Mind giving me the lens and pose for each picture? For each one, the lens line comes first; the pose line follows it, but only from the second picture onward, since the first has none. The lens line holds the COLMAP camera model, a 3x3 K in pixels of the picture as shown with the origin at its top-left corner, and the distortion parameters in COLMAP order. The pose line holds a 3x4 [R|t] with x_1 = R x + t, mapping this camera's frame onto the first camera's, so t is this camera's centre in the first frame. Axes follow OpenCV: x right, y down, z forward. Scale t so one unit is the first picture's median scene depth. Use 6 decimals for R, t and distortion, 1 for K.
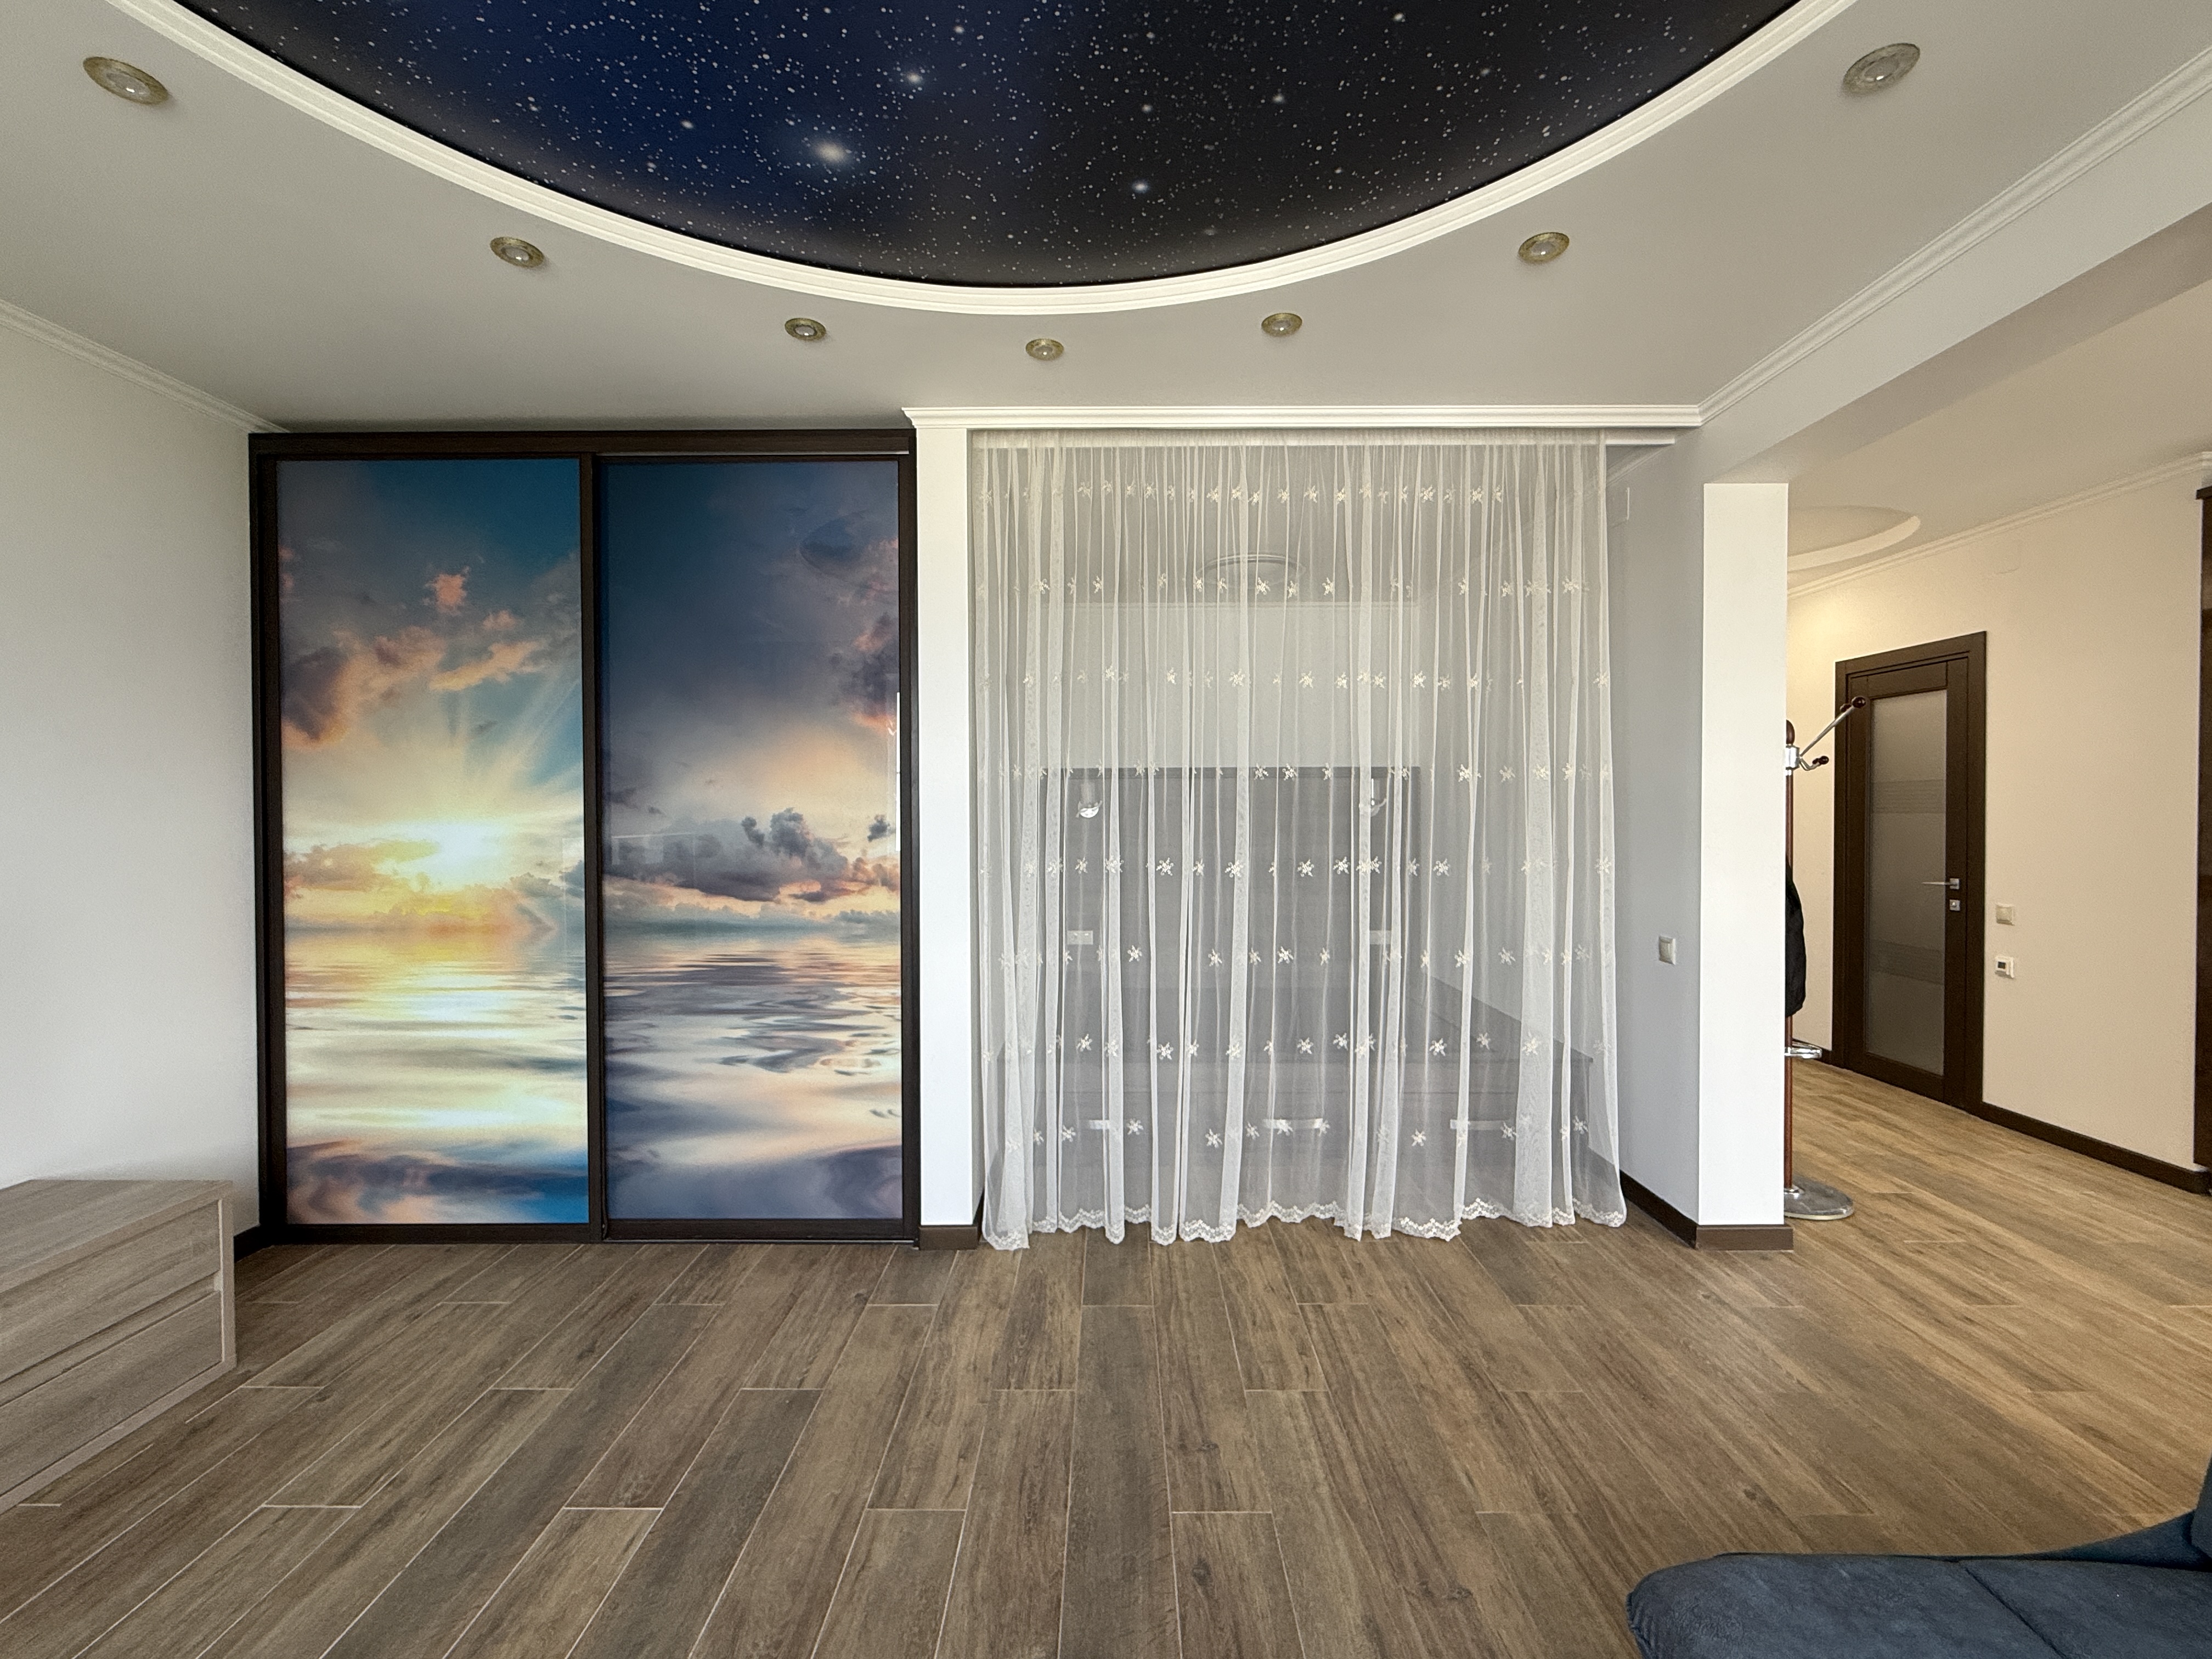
lens RADIAL K [[999.3, 0, 1107.7], [0, 999.3, 829.6], [0, 0, 1]] dist [0.000199, 0.001013]
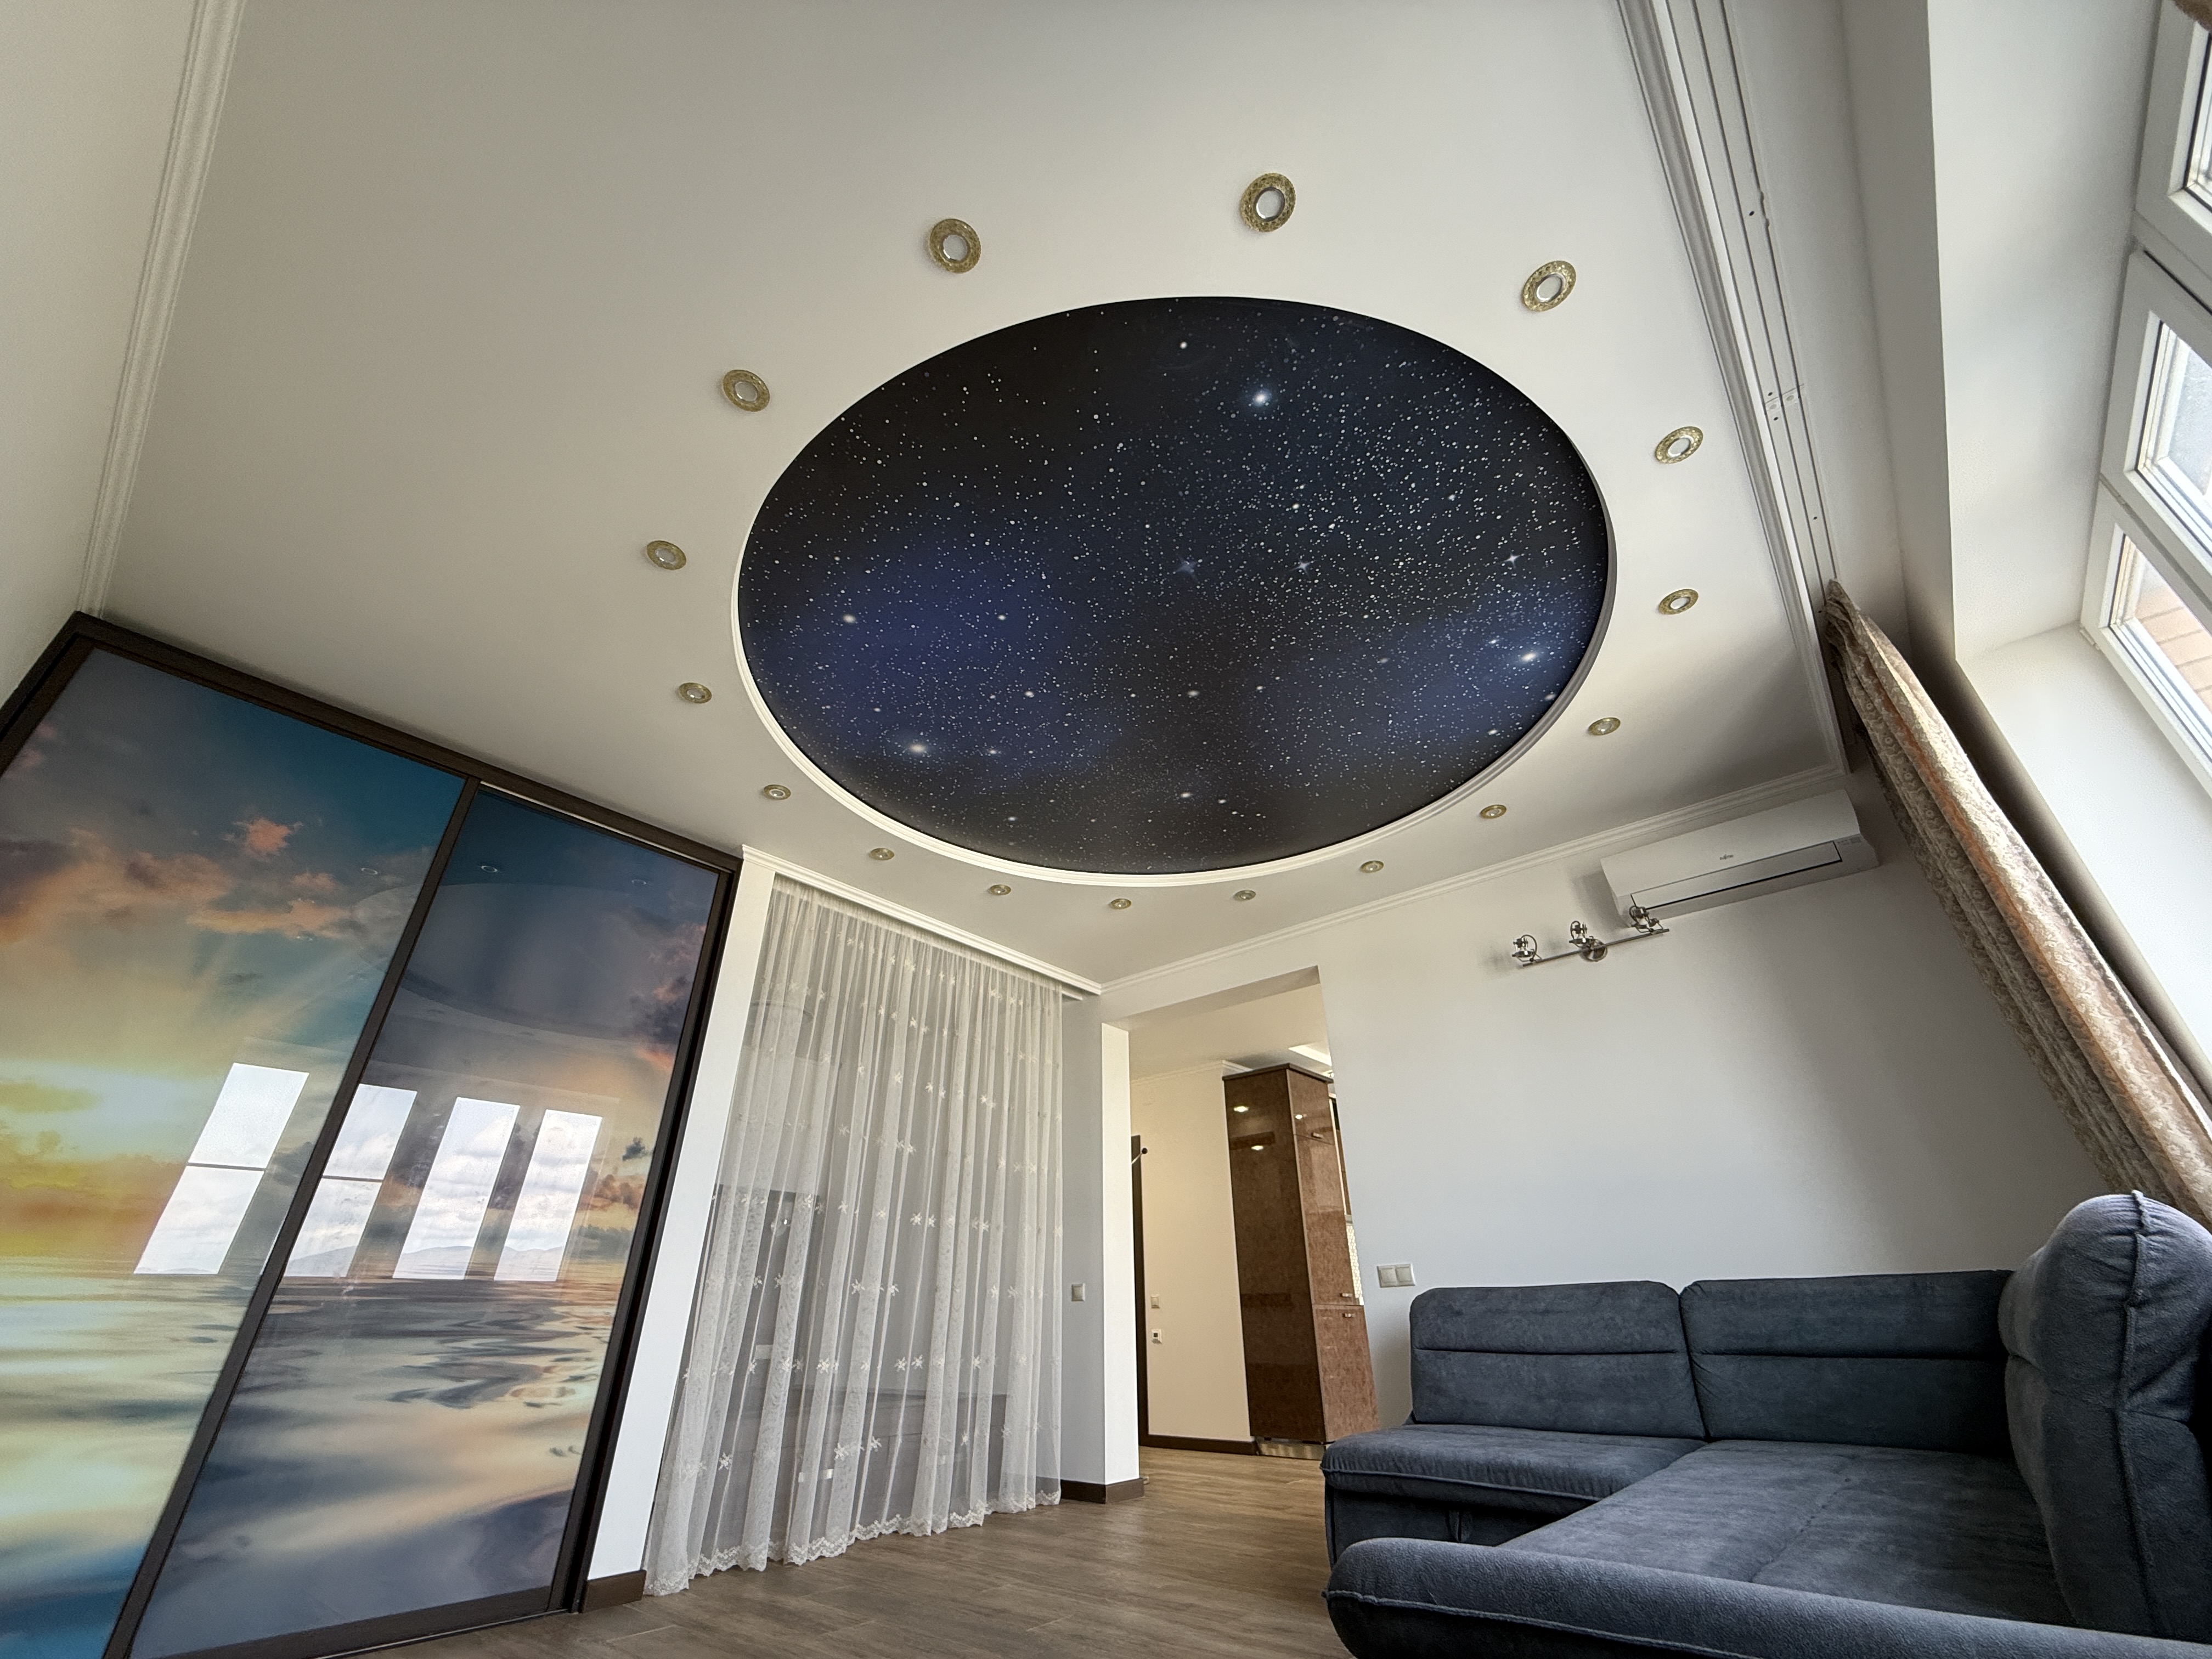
lens RADIAL K [[882.2, 0, 1098.9], [0, 882.2, 828.1], [0, 0, 1]] dist [0.000294, 0.000574]
pose [[0.651103, 0.374958, 0.659902, -0.699007], [0.018100, 0.861531, -0.507383, 0.208102], [-0.758773, 0.342303, 0.554159, -0.103980]]
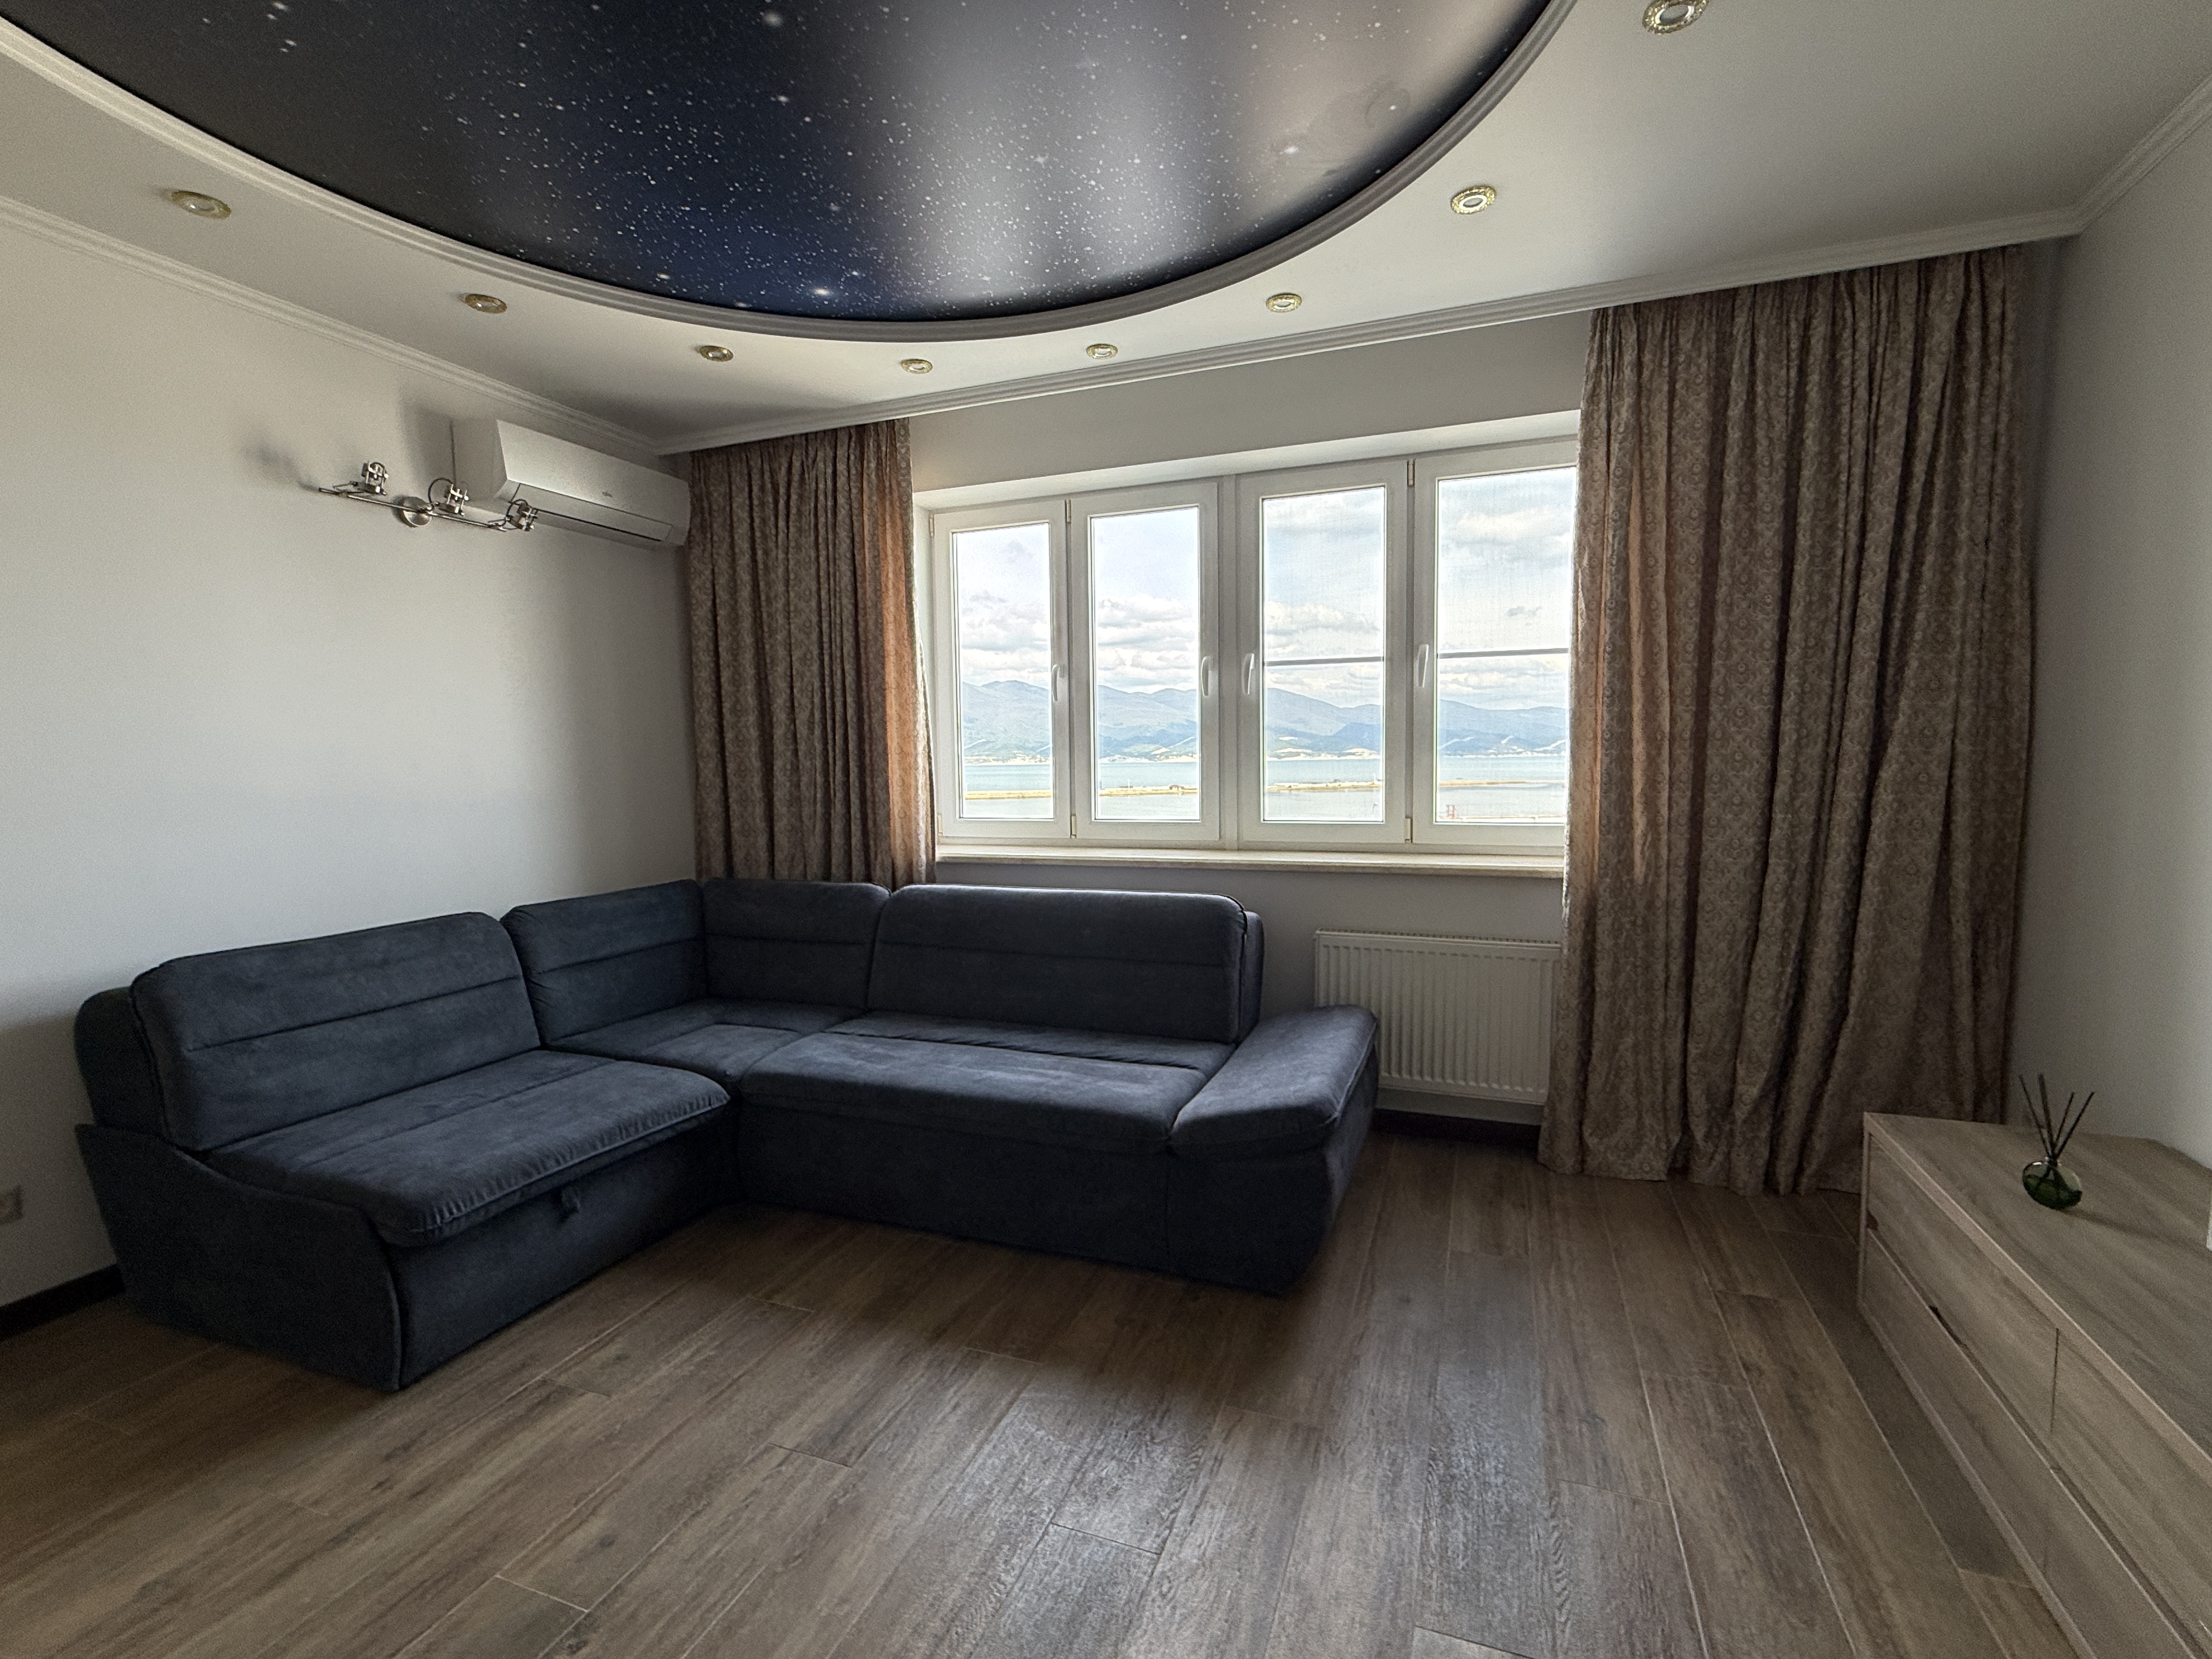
lens RADIAL K [[1049.7, 0, 1105.1], [0, 1049.7, 834.6], [0, 0, 1]] dist [0.001760, -0.001235]
pose [[-0.936256, -0.021237, 0.350675, -0.457727], [0.010556, 0.996020, 0.088502, 0.002360], [-0.351159, 0.086562, -0.932306, 0.842746]]
